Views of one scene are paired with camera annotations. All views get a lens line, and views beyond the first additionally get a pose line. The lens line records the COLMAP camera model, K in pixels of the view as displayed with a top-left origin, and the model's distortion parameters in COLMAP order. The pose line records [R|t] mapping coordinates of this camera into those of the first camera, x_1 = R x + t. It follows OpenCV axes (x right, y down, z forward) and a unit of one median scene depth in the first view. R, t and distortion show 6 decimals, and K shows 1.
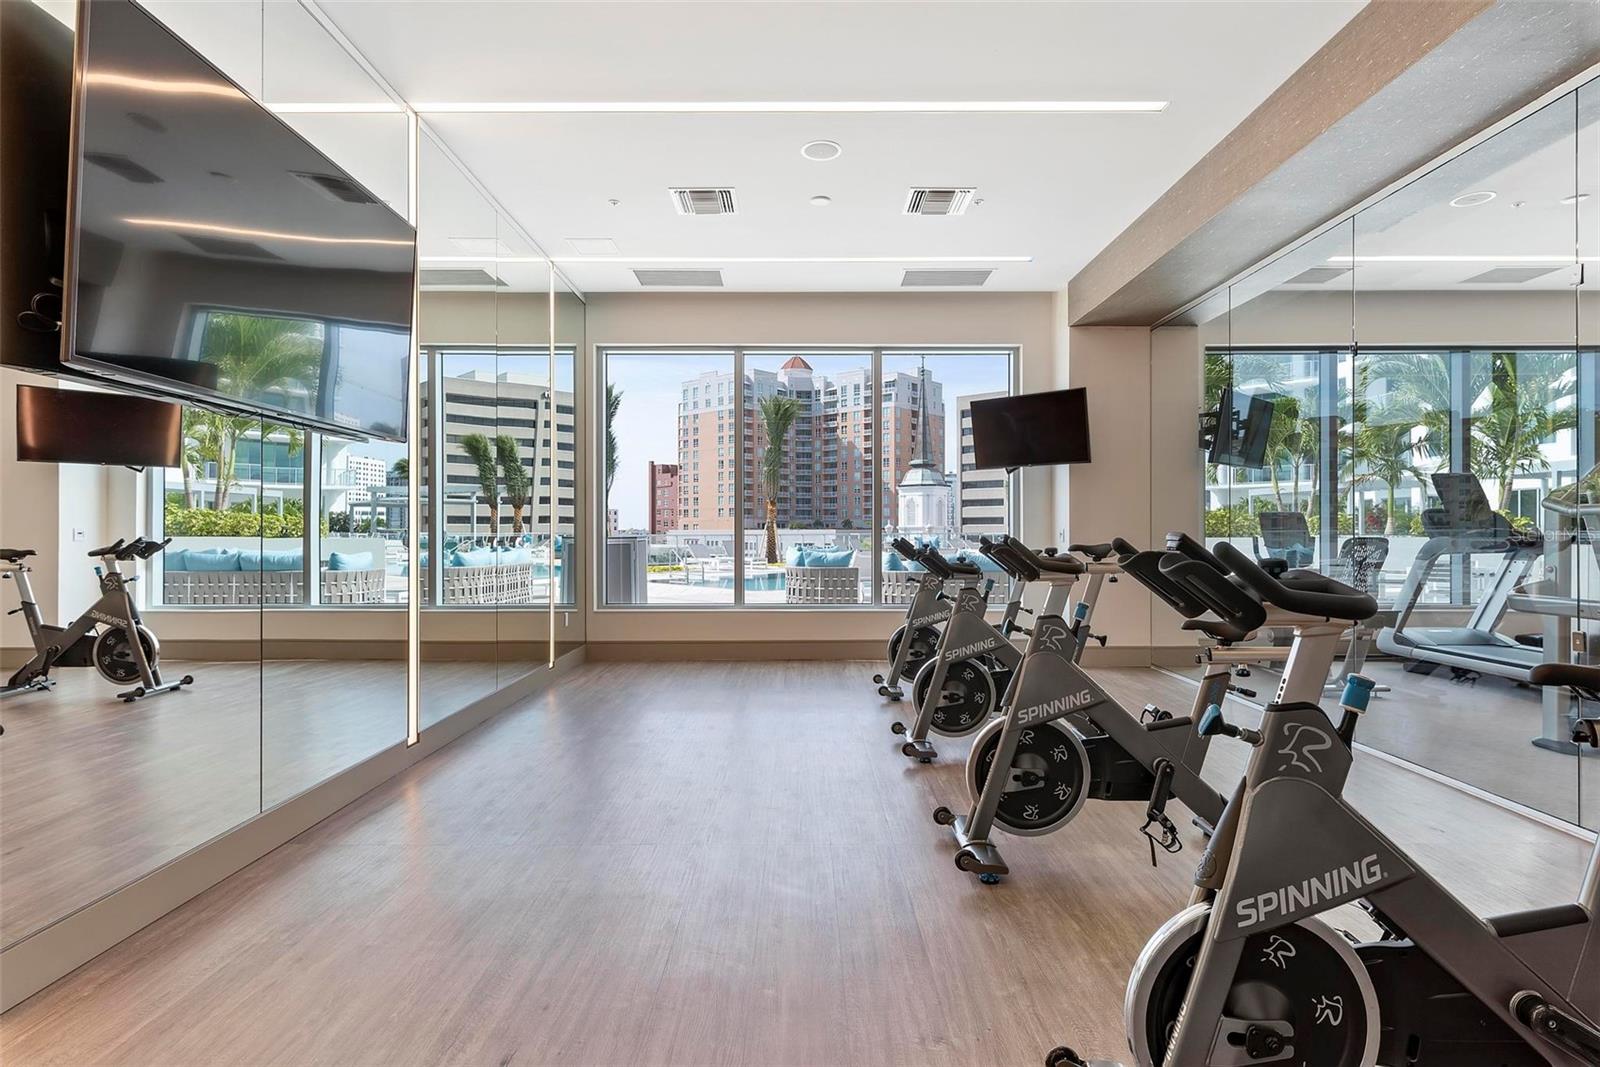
lens RADIAL K [[803.0, 0, 799.1], [0, 803.0, 531.3], [0, 0, 1]] dist [0.001100, 0.000007]
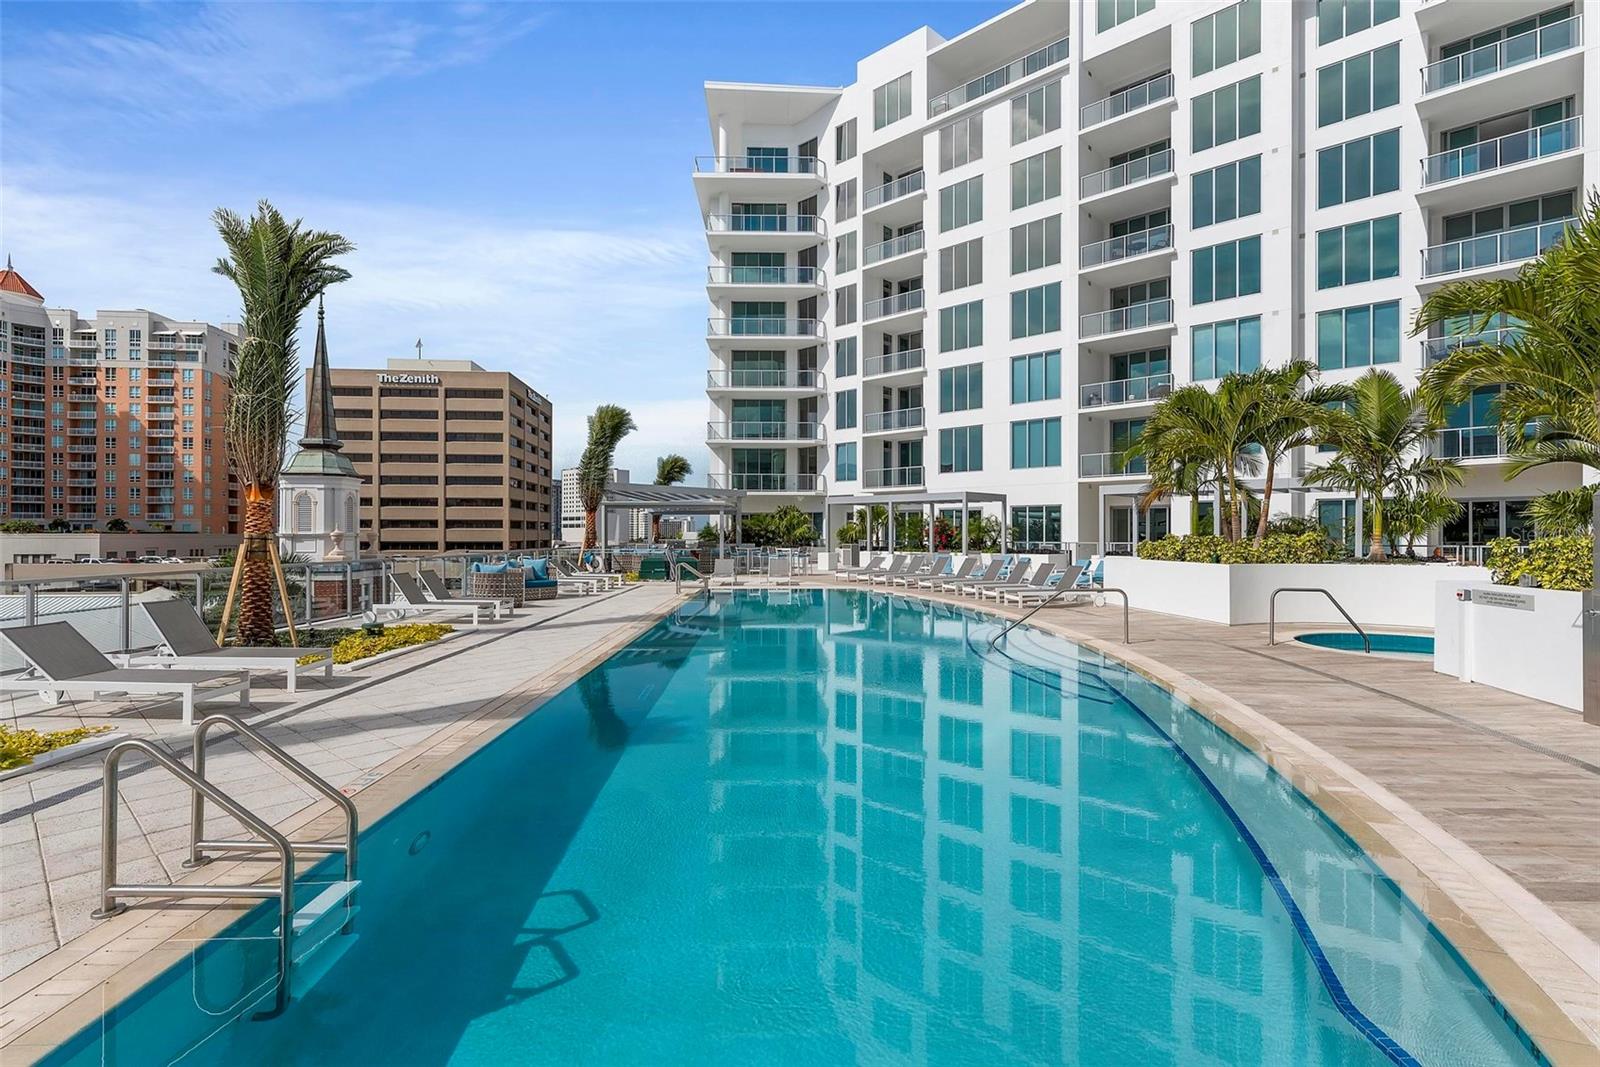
lens RADIAL K [[779.2, 0, 806.8], [0, 779.2, 530.1], [0, 0, 1]] dist [0.002651, 0.000448]
pose [[0.688889, 0.004604, 0.724852, -0.019167], [-0.000995, 0.999985, -0.005406, -0.001925], [-0.724866, 0.003003, 0.688883, 0.083720]]
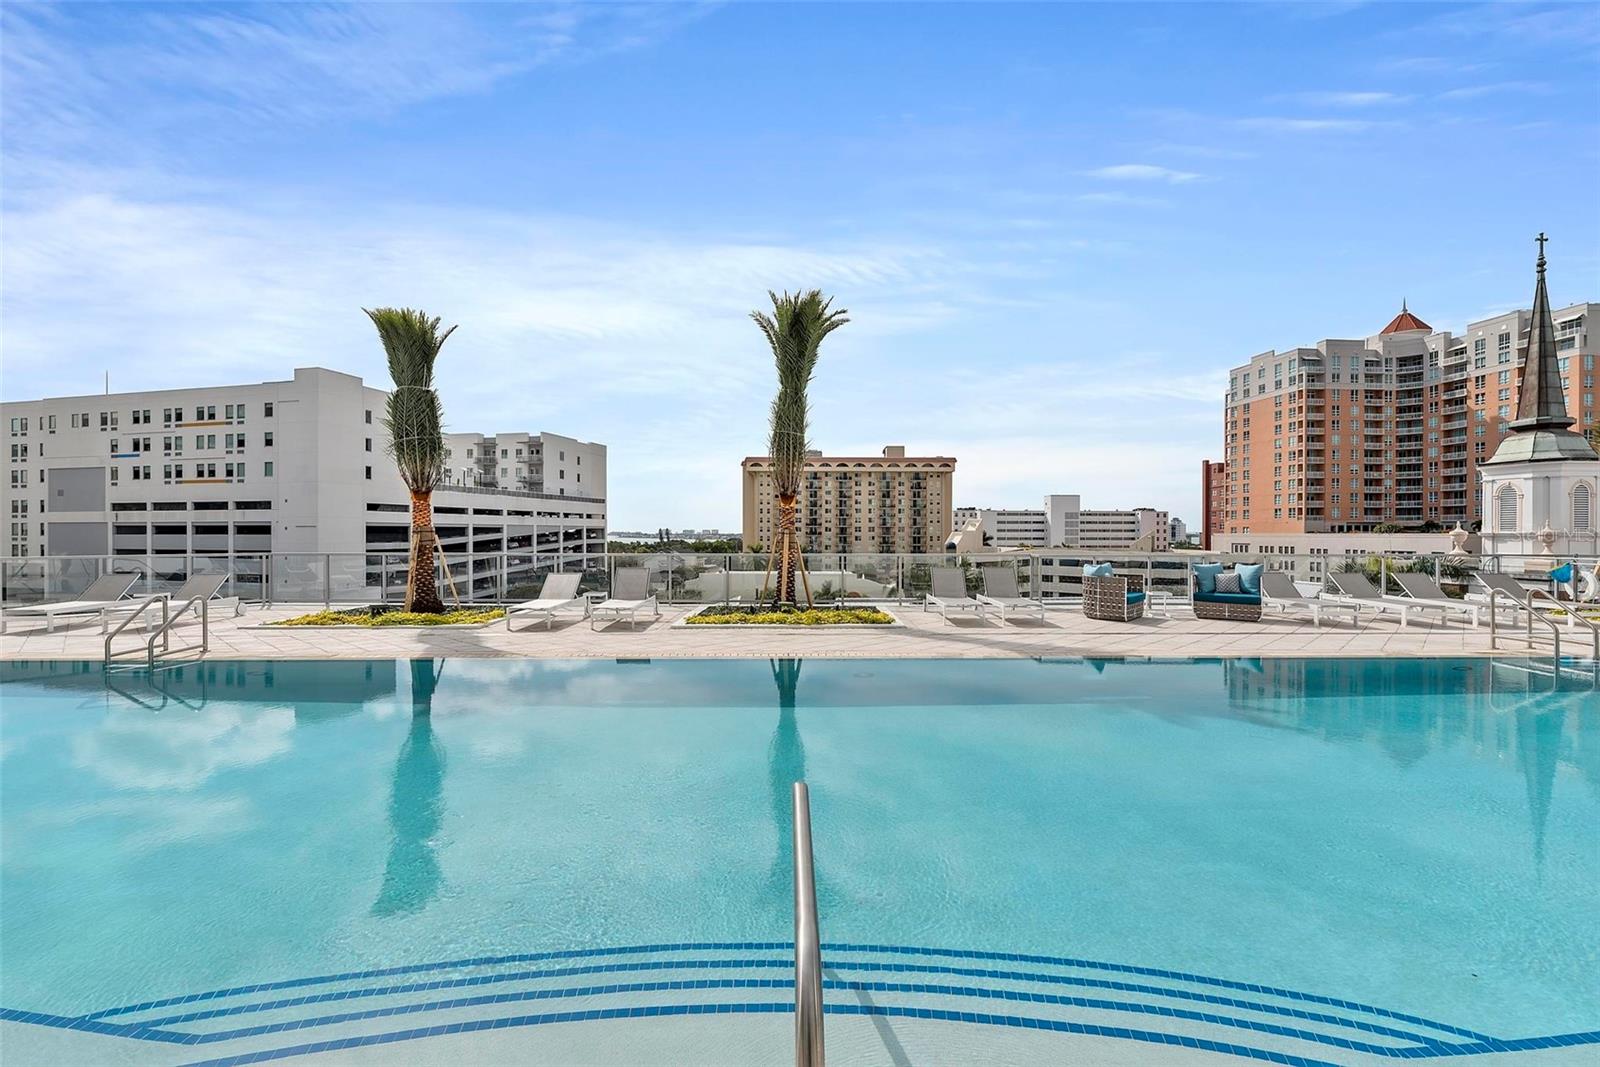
lens RADIAL K [[689.3, 0, 797.0], [0, 689.3, 534.4], [0, 0, 1]] dist [0.000724, 0.000153]
pose [[0.719975, 0.004348, -0.693987, 0.044168], [-0.002832, 0.999990, 0.003327, -0.001577], [0.693994, -0.000429, 0.719980, 0.102329]]
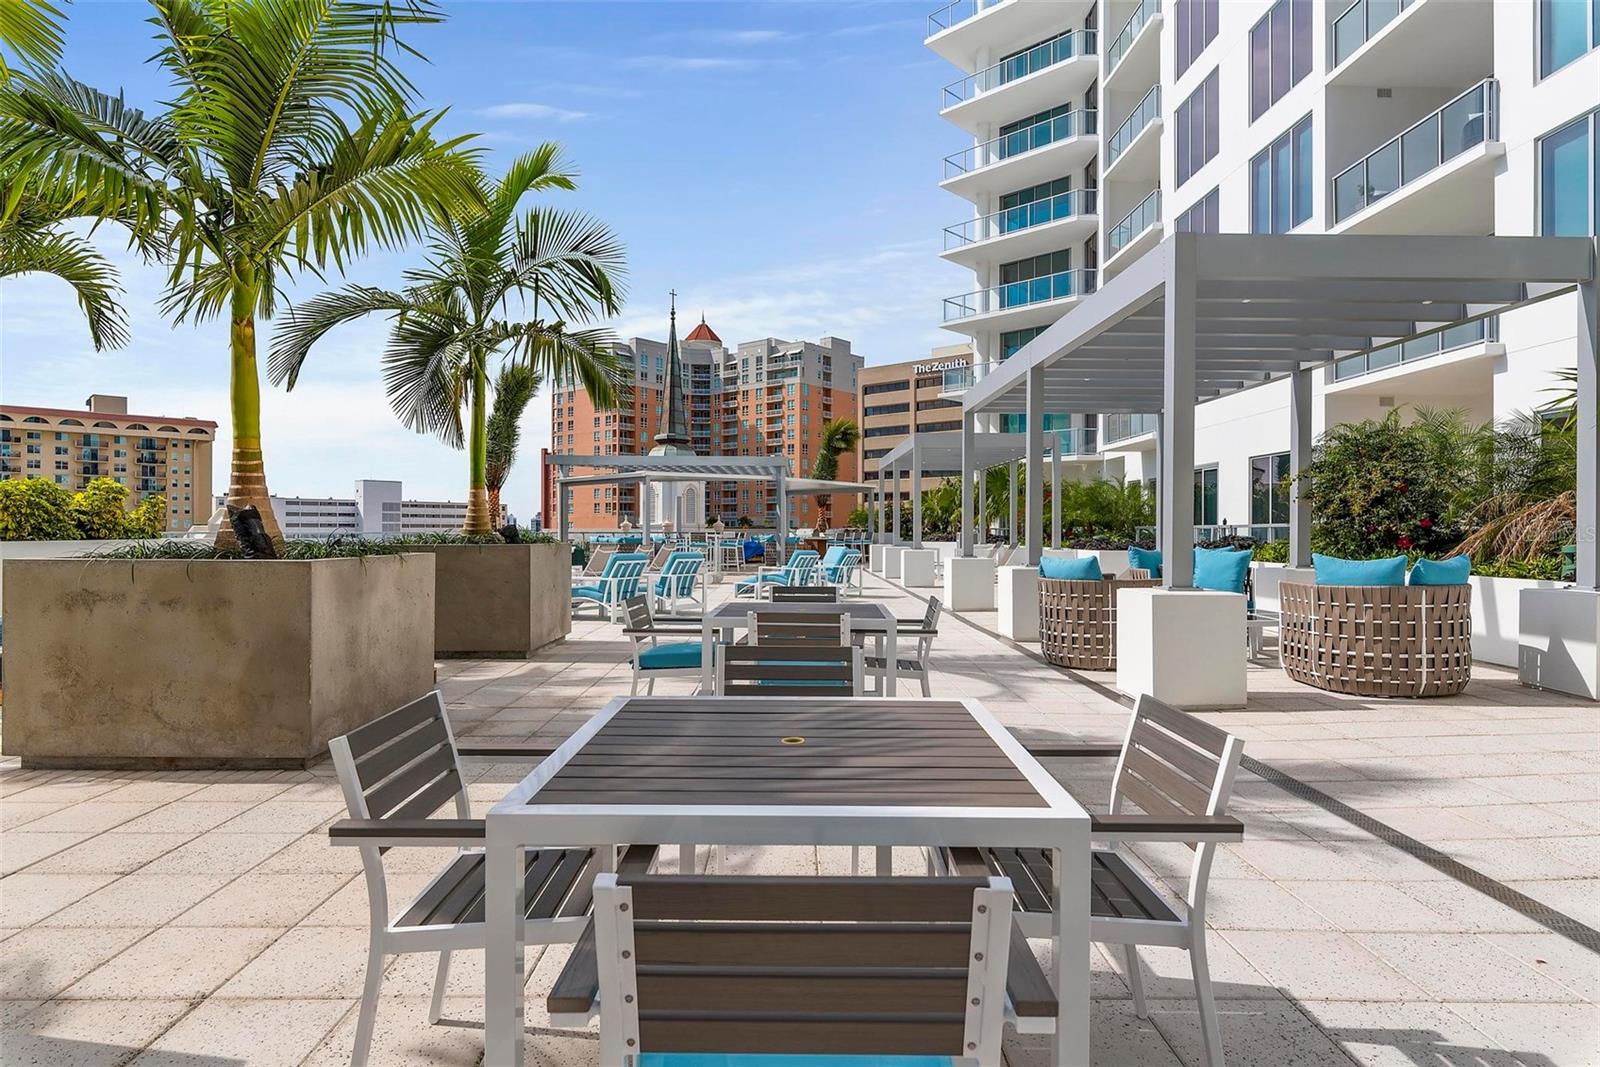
lens RADIAL K [[878.8, 0, 800.4], [0, 878.8, 530.4], [0, 0, 1]] dist [0.003876, 0.000326]
pose [[0.999922, 0.002988, 0.012095, 0.102212], [-0.002979, 0.999995, -0.000797, 0.000161], [-0.012098, 0.000761, 0.999927, 0.073107]]
